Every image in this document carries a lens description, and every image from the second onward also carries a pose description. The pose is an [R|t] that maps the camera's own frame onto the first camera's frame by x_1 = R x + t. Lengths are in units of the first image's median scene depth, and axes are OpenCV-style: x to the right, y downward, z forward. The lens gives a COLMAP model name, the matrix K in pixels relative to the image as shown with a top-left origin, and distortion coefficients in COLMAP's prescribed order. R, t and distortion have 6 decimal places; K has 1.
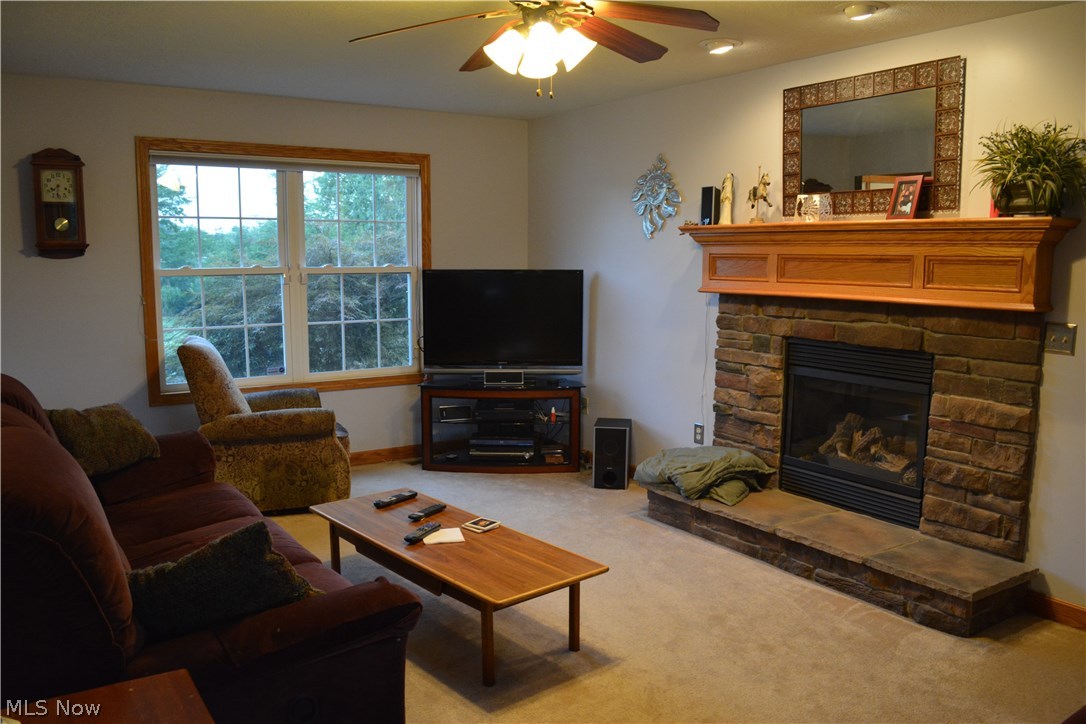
lens RADIAL K [[864.3, 0, 543.0], [0, 864.3, 362.0], [0, 0, 1]] dist [-0.088636, 0.006431]
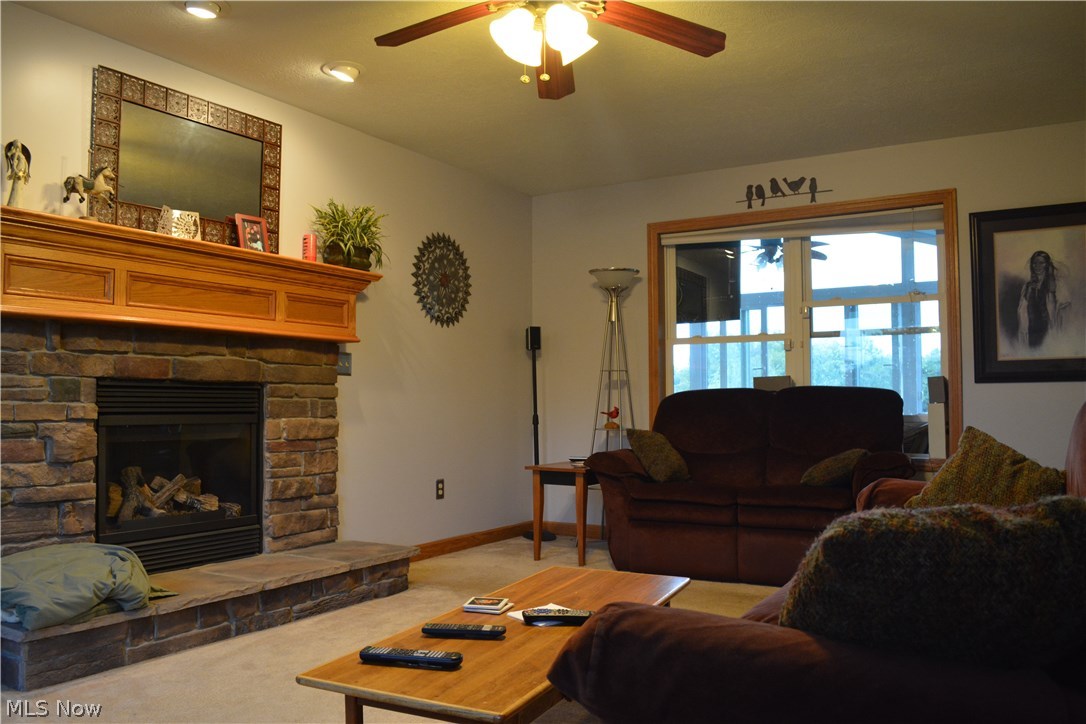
lens RADIAL K [[864.3, 0, 543.0], [0, 864.3, 362.0], [0, 0, 1]] dist [-0.088636, 0.006431]
pose [[-0.430096, 0.035845, 0.902071, -0.647357], [0.109151, 0.993946, 0.012546, -0.010984], [-0.896161, 0.103857, -0.431404, 1.098305]]
